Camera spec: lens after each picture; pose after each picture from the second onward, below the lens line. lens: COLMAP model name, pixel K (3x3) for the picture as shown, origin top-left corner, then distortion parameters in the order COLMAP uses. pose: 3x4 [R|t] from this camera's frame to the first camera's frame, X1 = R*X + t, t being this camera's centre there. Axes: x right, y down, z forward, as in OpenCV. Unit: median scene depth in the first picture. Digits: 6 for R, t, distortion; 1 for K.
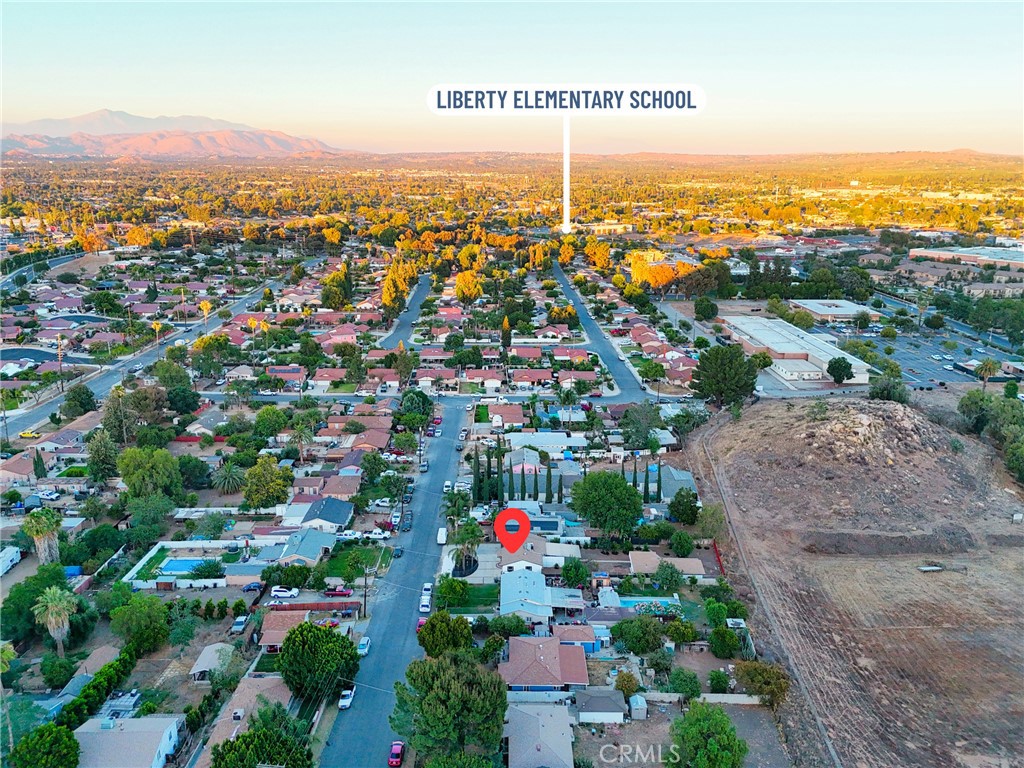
lens RADIAL K [[771.6, 0, 512.0], [0, 771.6, 384.0], [0, 0, 1]] dist [0.058125, -0.010638]
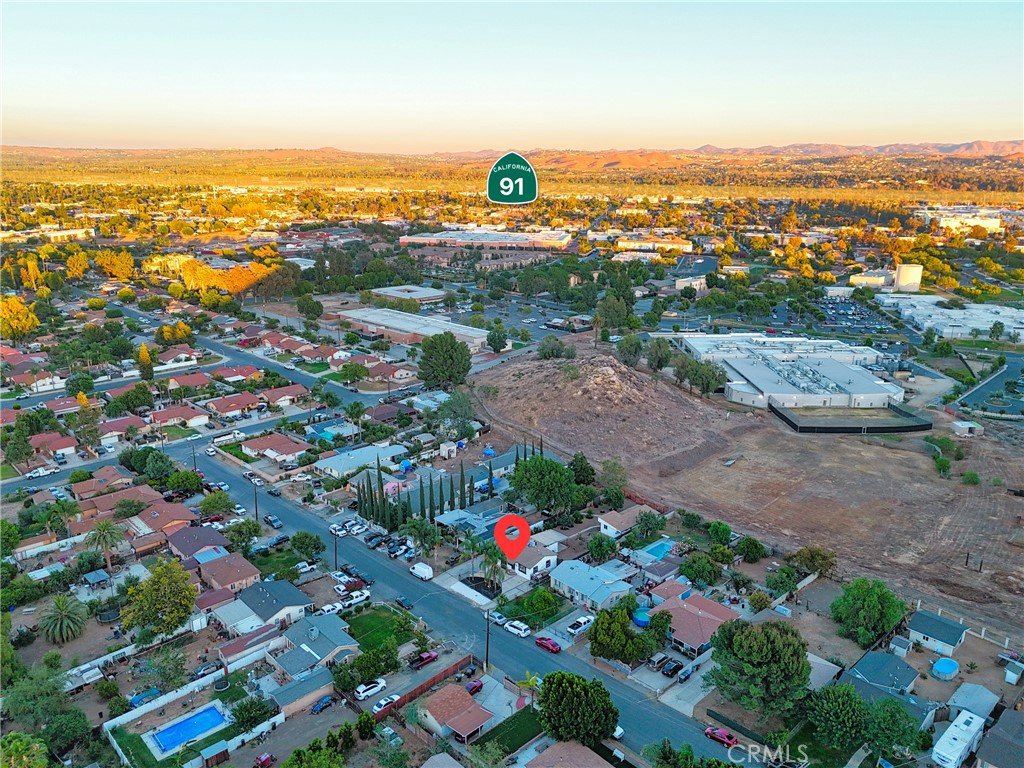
lens RADIAL K [[771.6, 0, 512.0], [0, 771.6, 384.0], [0, 0, 1]] dist [0.058125, -0.010638]
pose [[0.730854, -0.195985, 0.653791, -0.472107], [0.192389, 0.978201, 0.078166, -0.059388], [-0.654858, 0.068654, 0.752627, 0.187026]]
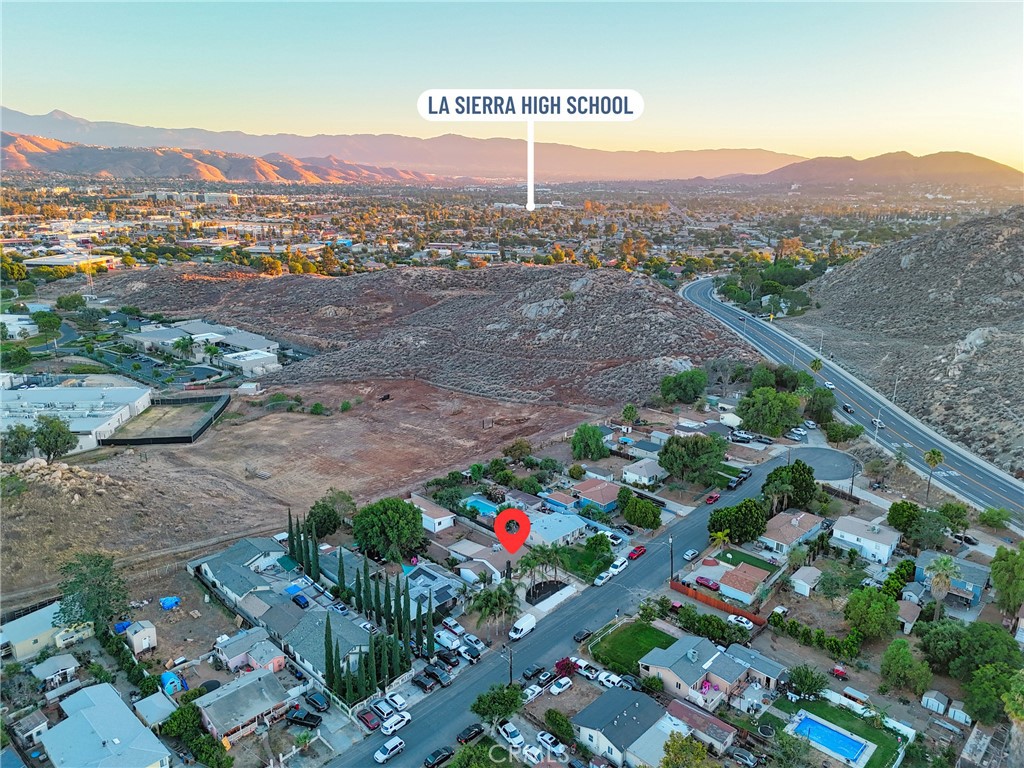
lens RADIAL K [[771.6, 0, 512.0], [0, 771.6, 384.0], [0, 0, 1]] dist [0.058125, -0.010638]
pose [[-0.733221, -0.205183, 0.648295, -0.470637], [0.161636, 0.873472, 0.459260, -0.344511], [-0.660500, 0.441527, -0.607284, 1.163335]]
